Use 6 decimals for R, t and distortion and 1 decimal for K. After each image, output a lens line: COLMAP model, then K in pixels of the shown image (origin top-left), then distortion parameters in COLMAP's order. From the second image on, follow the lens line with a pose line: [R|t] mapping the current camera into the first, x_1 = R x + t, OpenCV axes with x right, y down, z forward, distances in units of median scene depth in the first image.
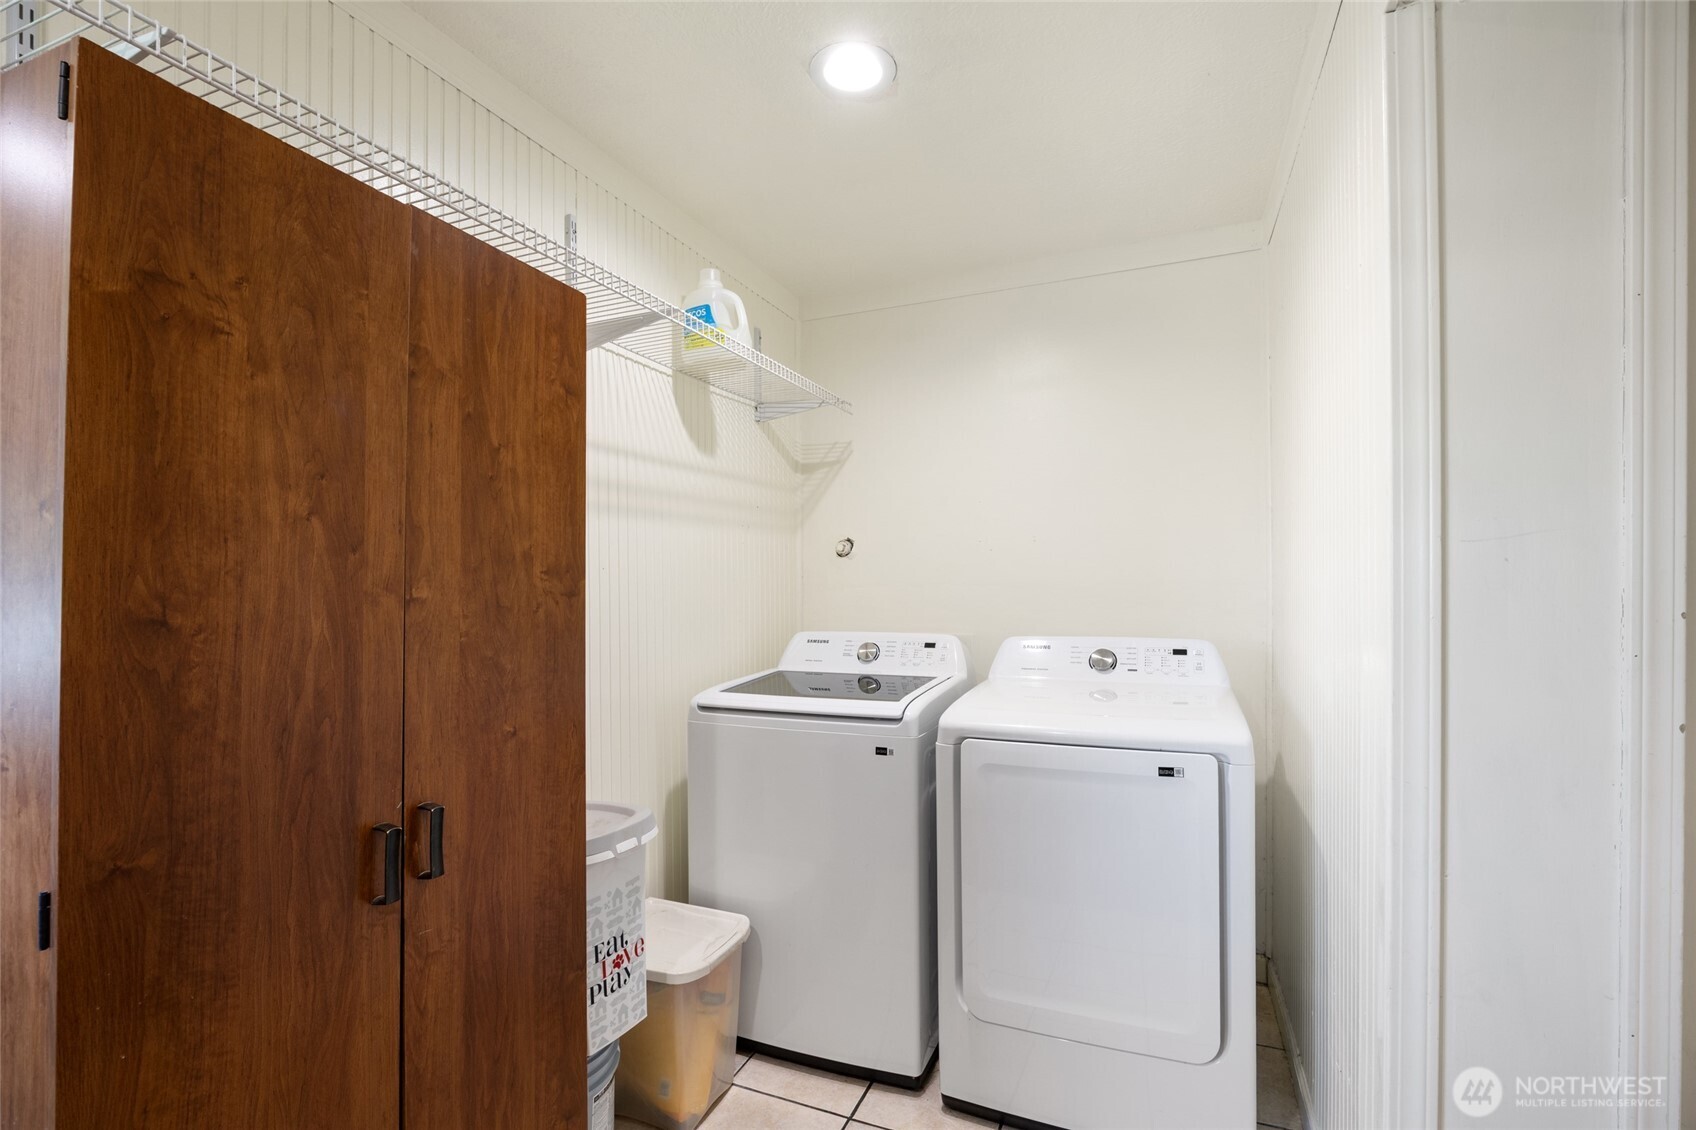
lens RADIAL K [[762.3, 0, 841.1], [0, 762.3, 586.1], [0, 0, 1]] dist [-0.009751, -0.000404]
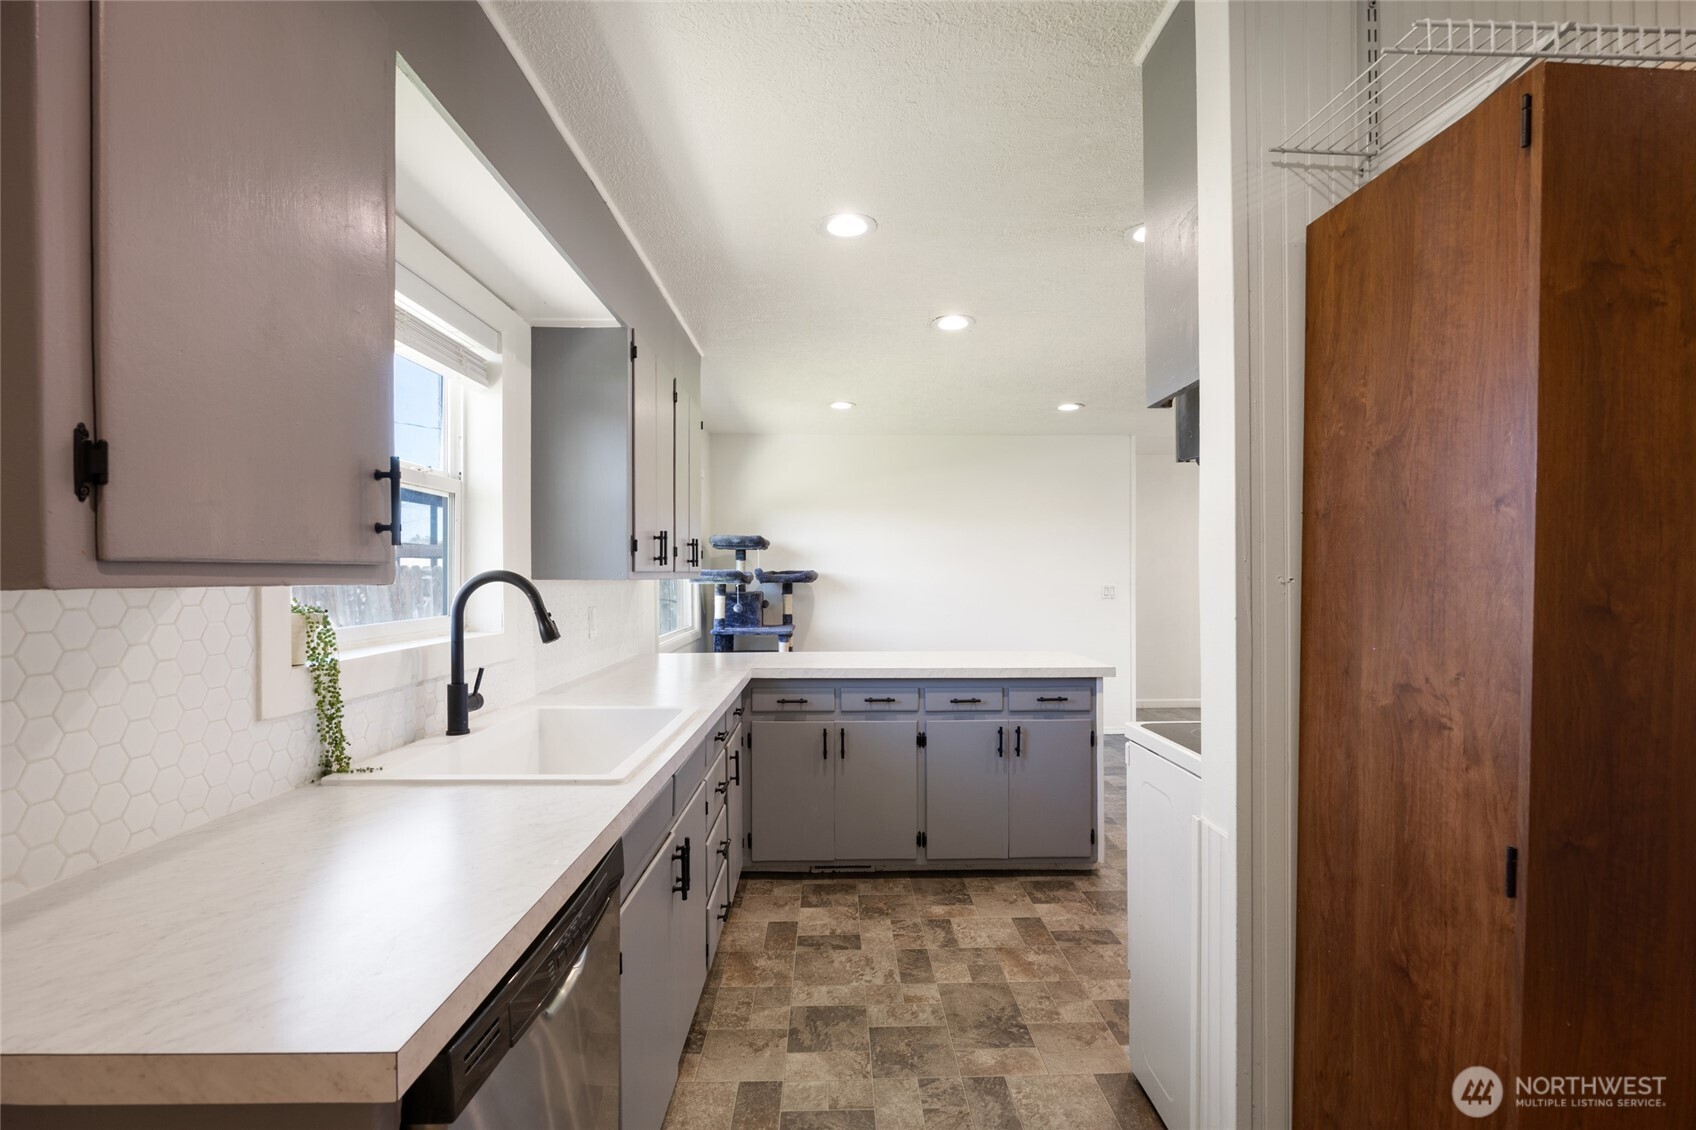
lens RADIAL K [[762.3, 0, 855.5], [0, 762.3, 573.7], [0, 0, 1]] dist [-0.009751, -0.000404]
pose [[0.413088, 0.007355, -0.910661, -0.392624], [-0.003755, 0.999973, 0.006374, -0.001657], [0.910683, 0.000786, 0.413105, -0.312511]]
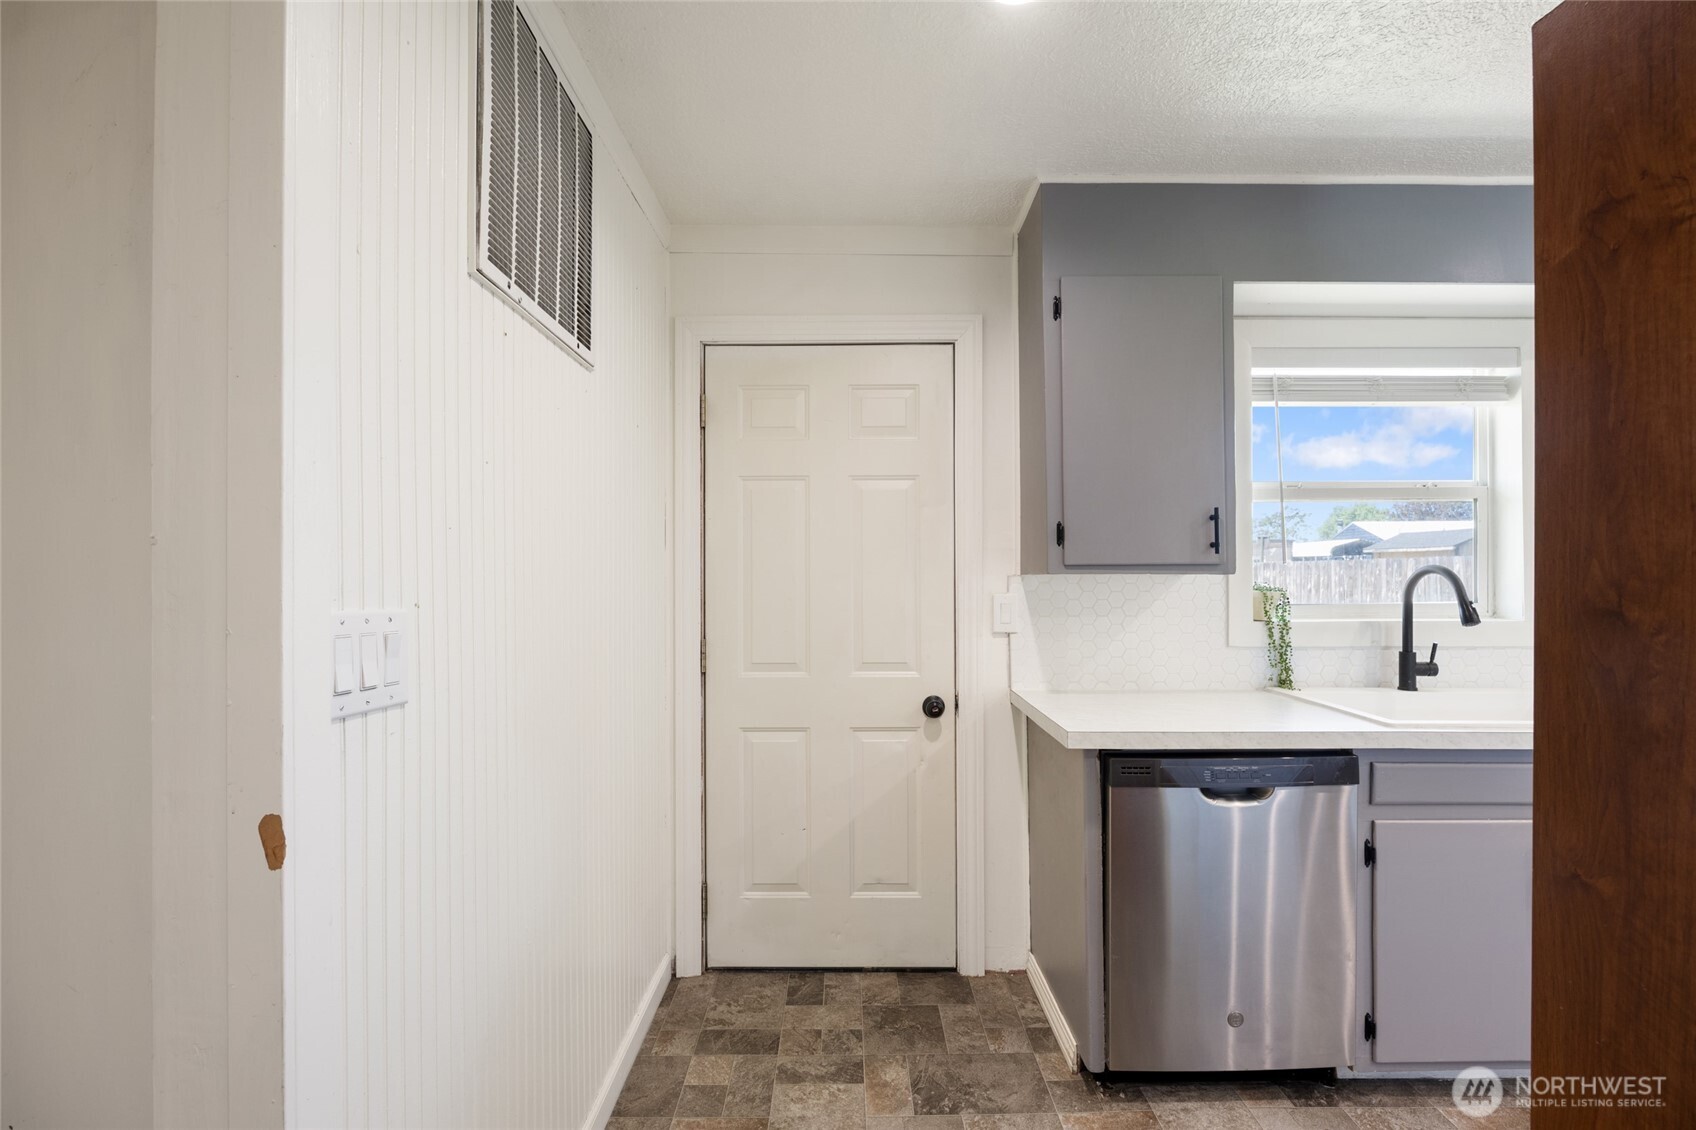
lens RADIAL K [[762.3, 0, 852.5], [0, 762.3, 559.8], [0, 0, 1]] dist [-0.009751, -0.000404]
pose [[-0.918589, 0.006339, -0.395162, 0.207645], [0.009869, 0.999927, -0.006900, -0.014466], [0.395090, -0.010238, -0.918585, 1.408044]]
